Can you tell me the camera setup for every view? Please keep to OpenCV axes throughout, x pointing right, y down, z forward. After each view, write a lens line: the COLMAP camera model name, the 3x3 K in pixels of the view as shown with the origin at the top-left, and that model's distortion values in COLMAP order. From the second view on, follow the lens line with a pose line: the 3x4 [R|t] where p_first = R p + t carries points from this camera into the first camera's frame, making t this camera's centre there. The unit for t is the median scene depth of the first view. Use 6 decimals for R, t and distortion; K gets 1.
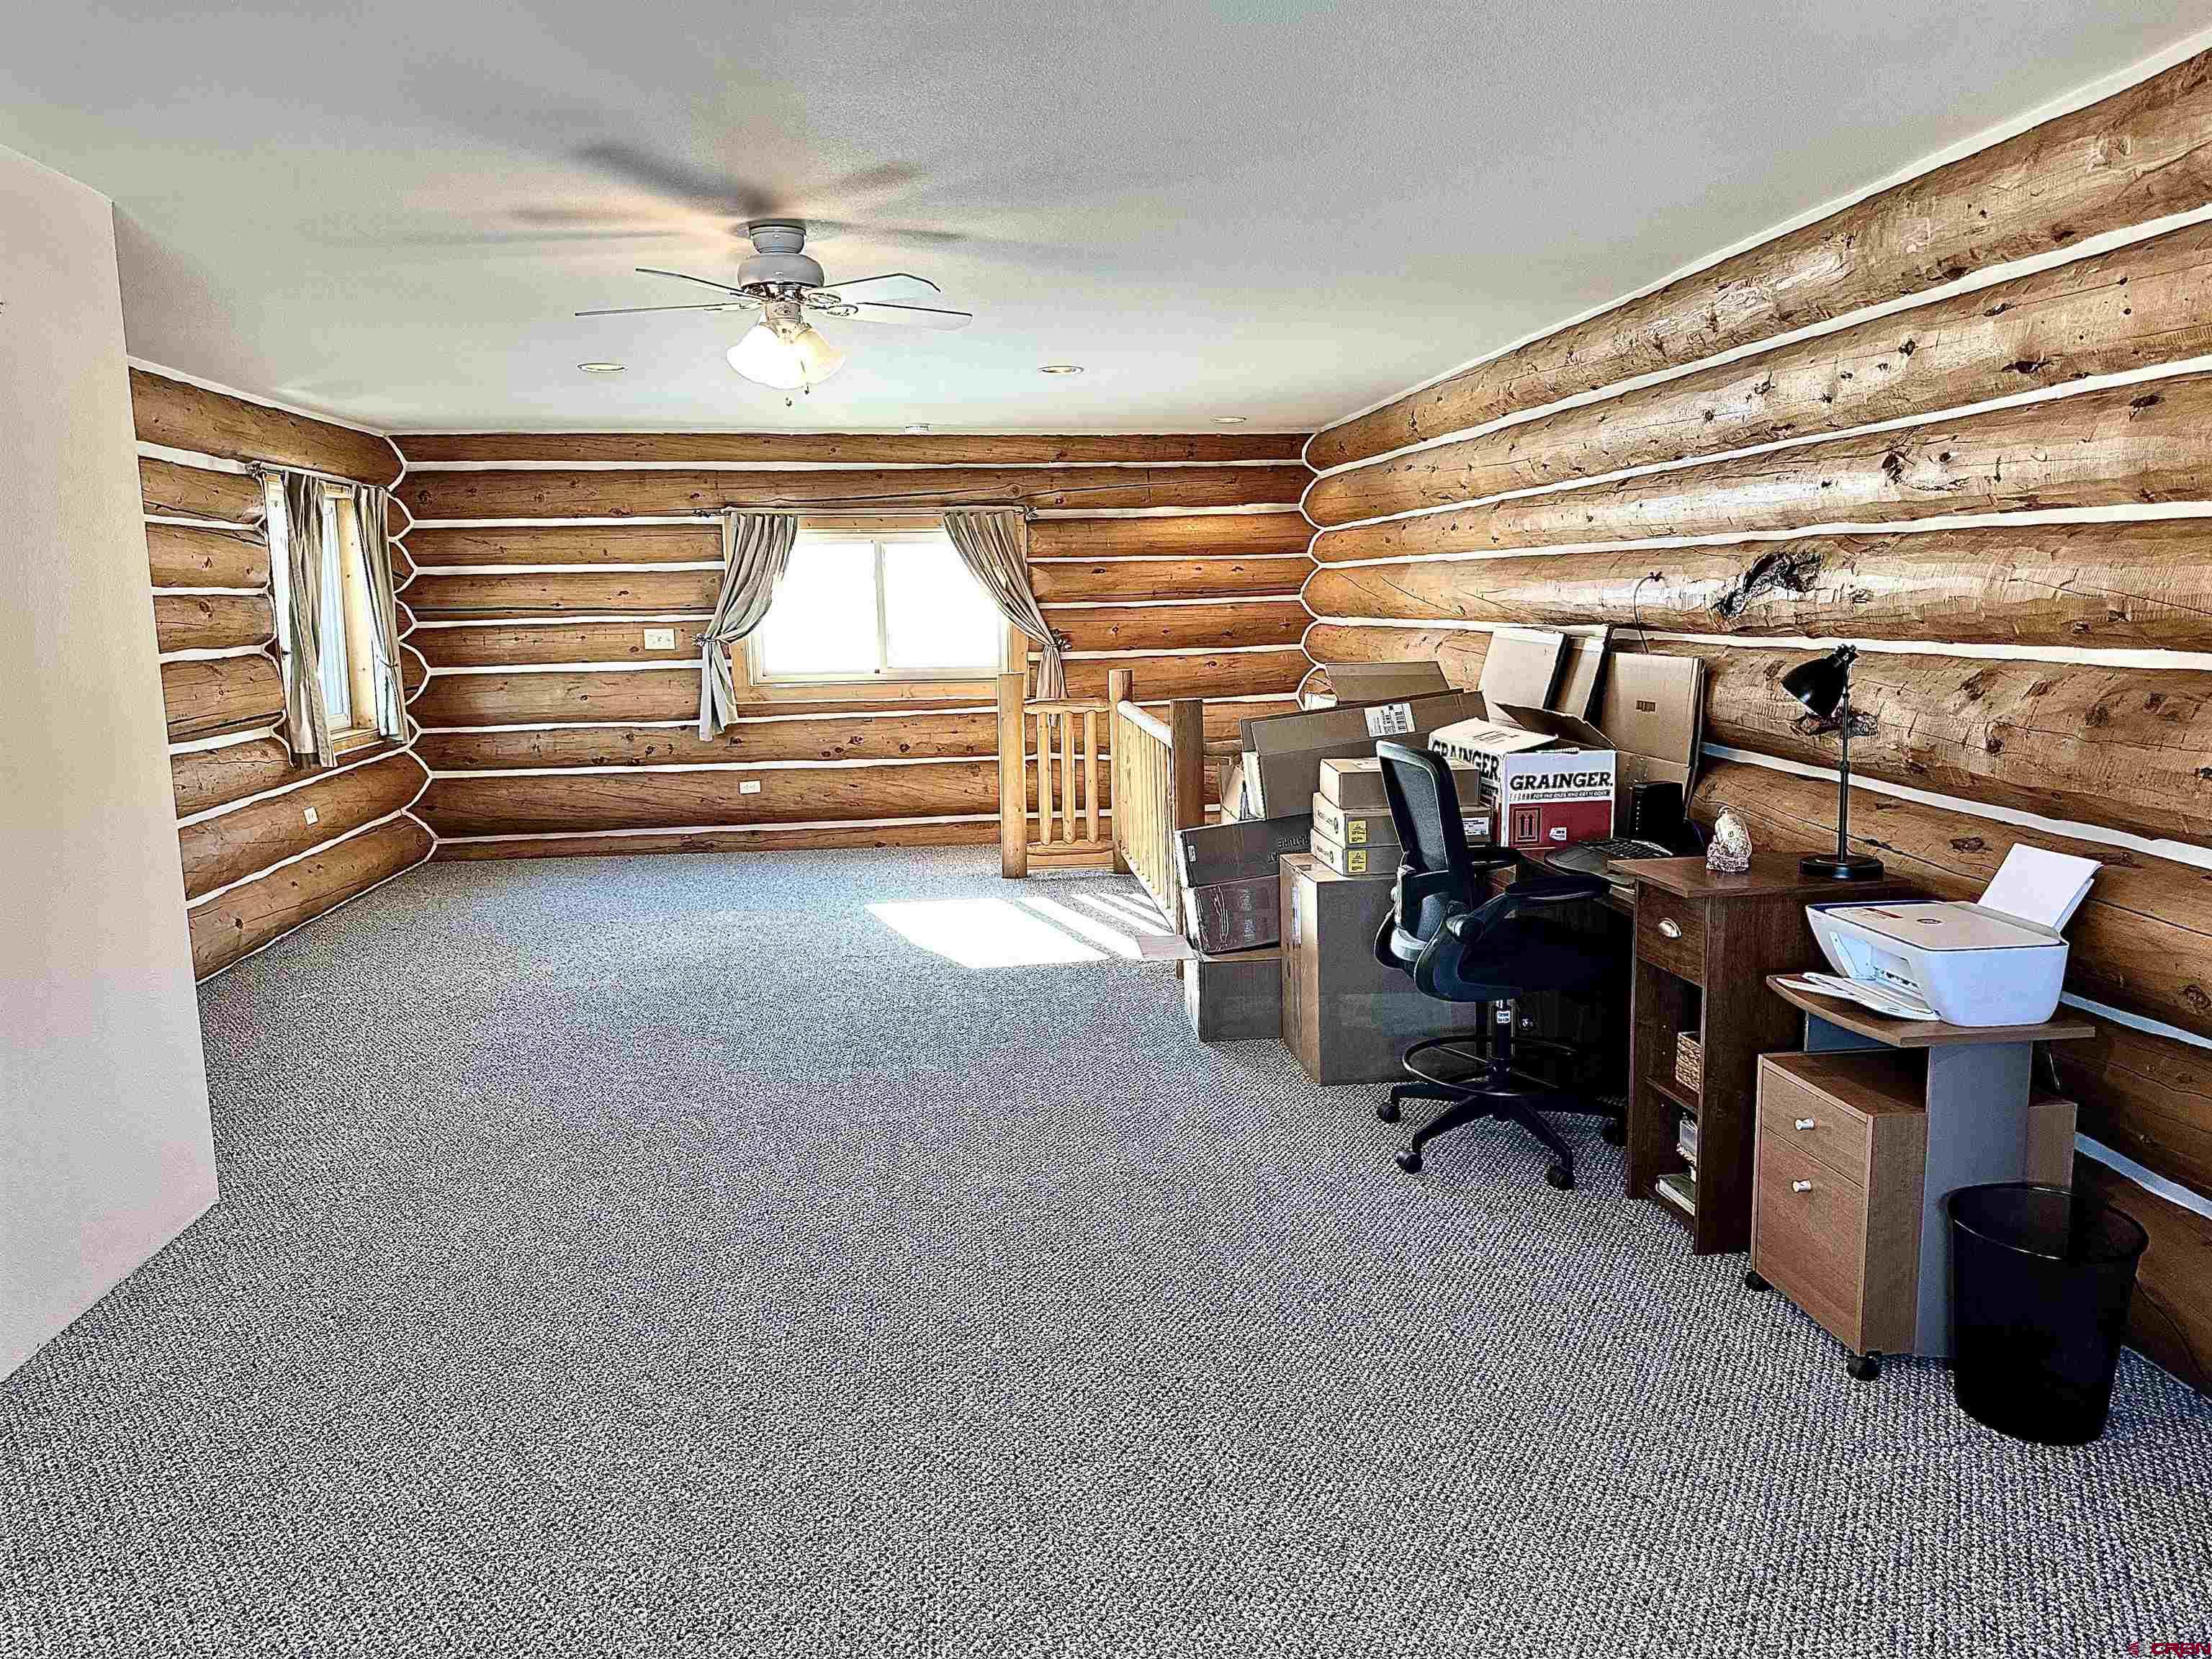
lens RADIAL K [[1542.4, 0, 1106.5], [0, 1542.4, 827.8], [0, 0, 1]] dist [0.069969, -0.092144]
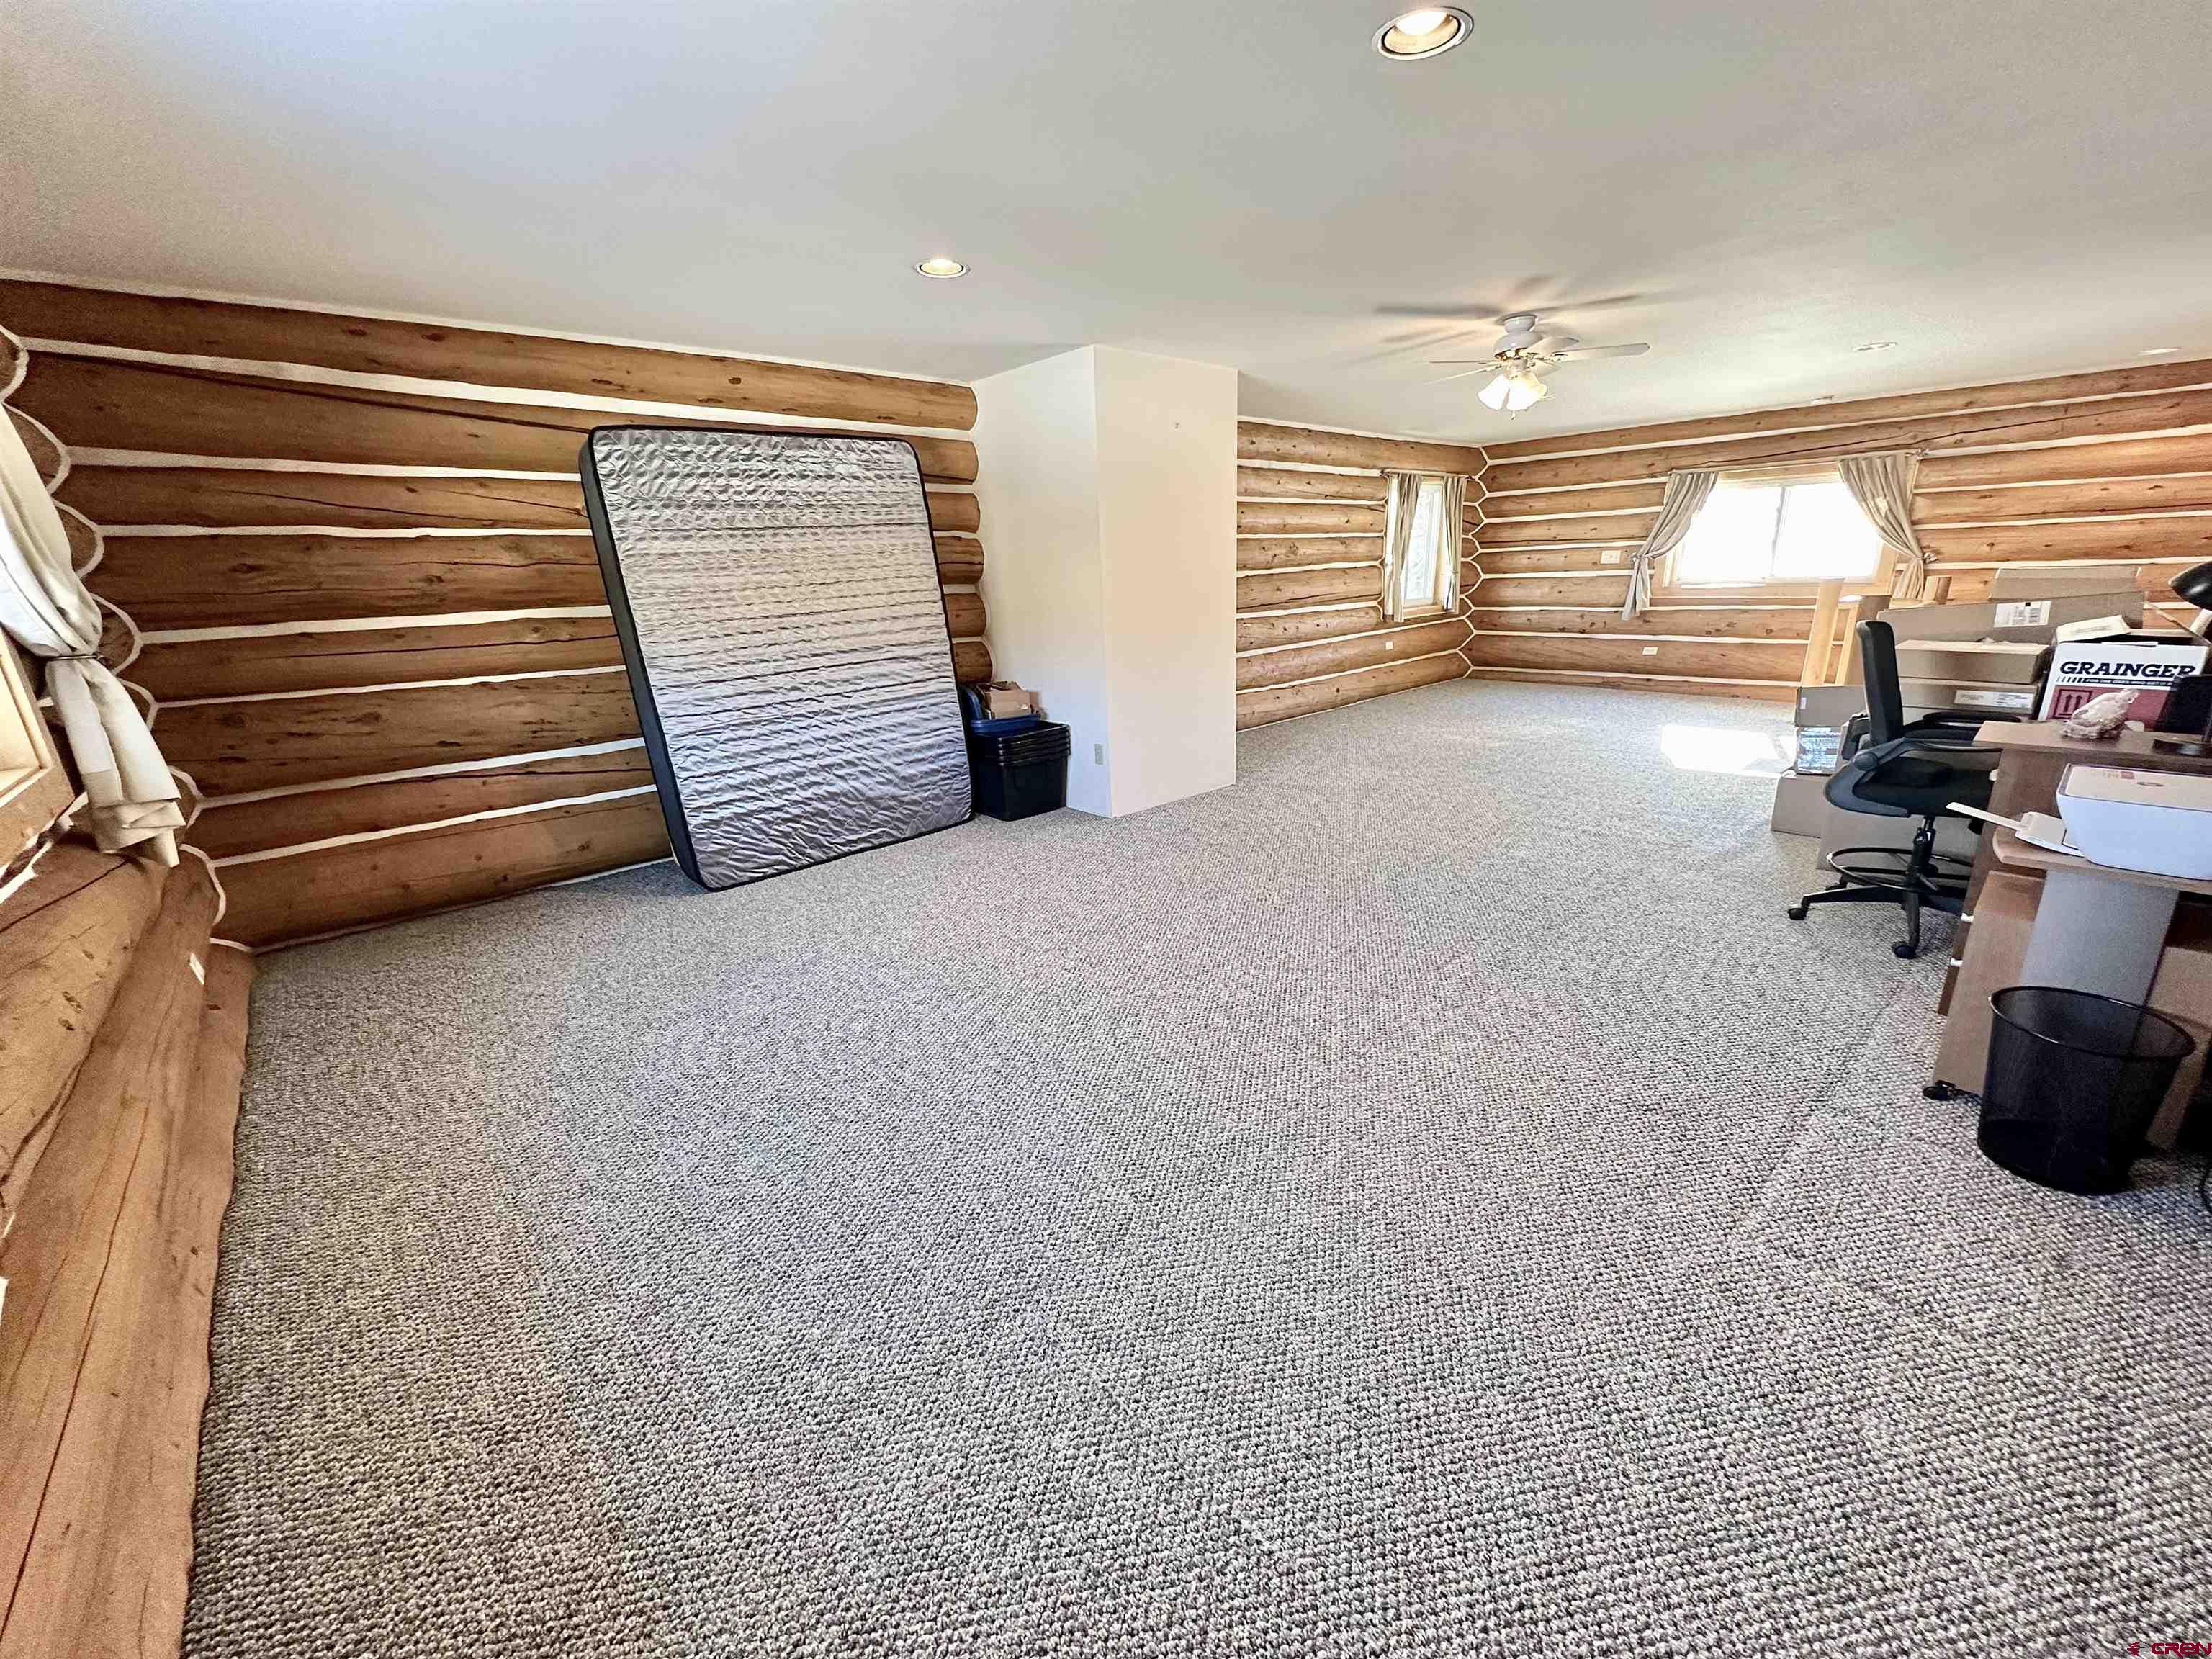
lens RADIAL K [[878.2, 0, 1114.6], [0, 878.2, 828.2], [0, 0, 1]] dist [-0.005593, 0.001231]
pose [[0.591475, 0.228475, -0.773276, 0.193745], [-0.091831, 0.971863, 0.216909, 0.006866], [0.801077, -0.057286, 0.595814, -0.007761]]
